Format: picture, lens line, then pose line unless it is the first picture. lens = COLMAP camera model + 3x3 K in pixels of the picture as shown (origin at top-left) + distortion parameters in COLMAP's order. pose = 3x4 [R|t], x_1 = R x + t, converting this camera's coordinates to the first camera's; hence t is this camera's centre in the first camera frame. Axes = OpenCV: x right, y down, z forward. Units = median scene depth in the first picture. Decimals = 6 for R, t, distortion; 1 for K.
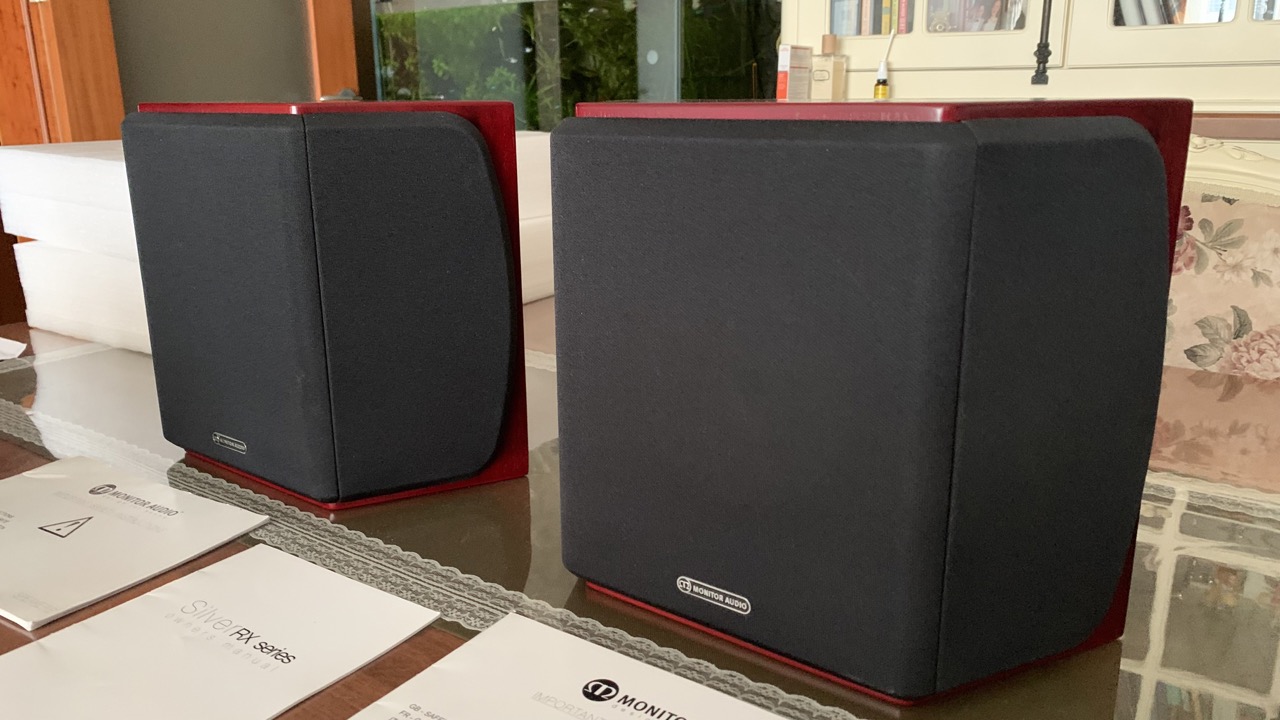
lens RADIAL K [[980.3, 0, 640.0], [0, 980.3, 360.0], [0, 0, 1]] dist [-0.000180, 0.003584]
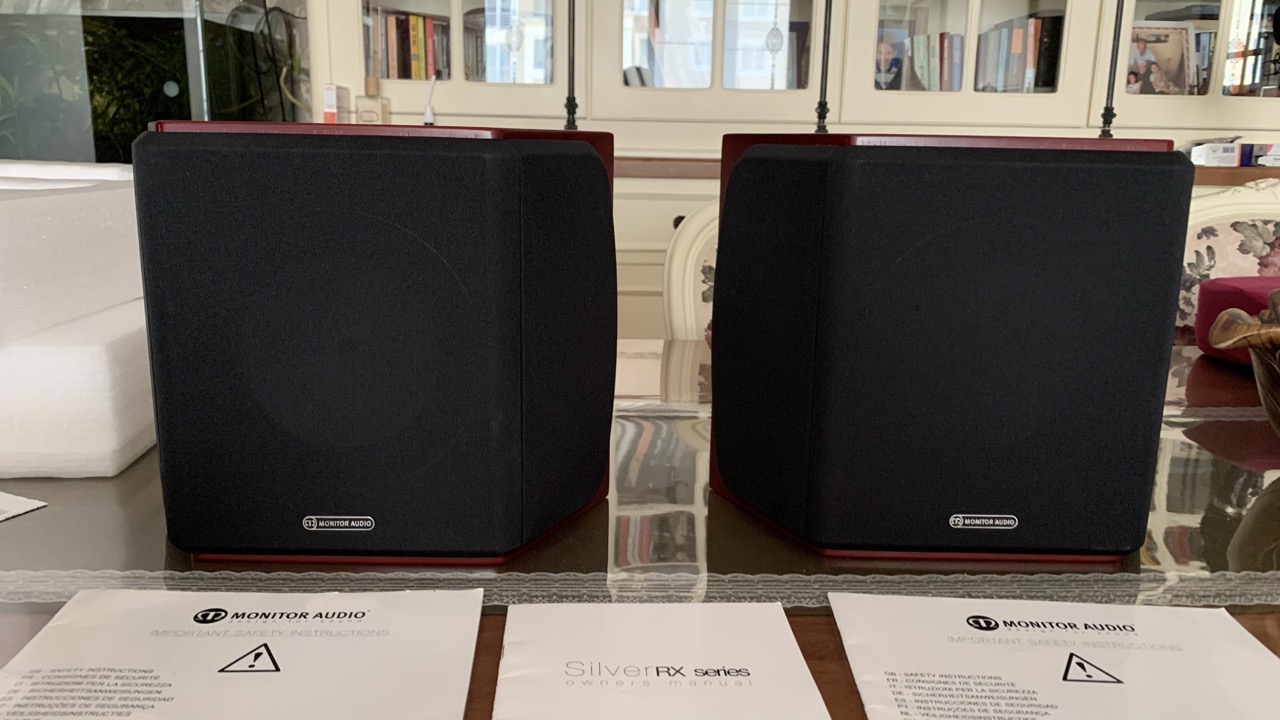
lens RADIAL K [[959.8, 0, 640.0], [0, 959.8, 360.0], [0, 0, 1]] dist [0.096438, -0.162661]
pose [[0.795328, -0.114510, 0.595266, -0.436628], [0.137707, 0.990451, 0.006543, -0.017995], [-0.590331, 0.076769, 0.803502, 0.095411]]
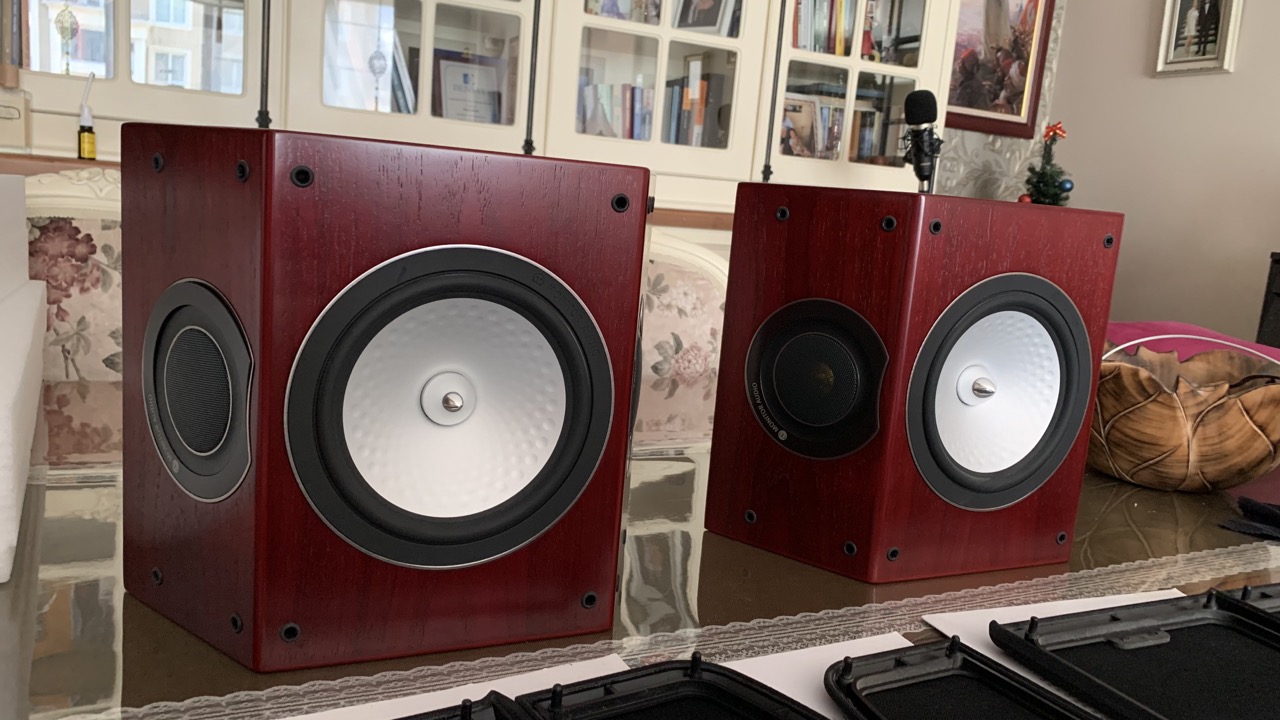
lens RADIAL K [[980.3, 0, 640.0], [0, 980.3, 360.0], [0, 0, 1]] dist [-0.000180, 0.003584]
pose [[0.470684, -0.105384, 0.875986, -0.629564], [0.146898, 0.988344, 0.039970, -0.073973], [-0.869987, 0.109867, 0.480678, 0.307774]]
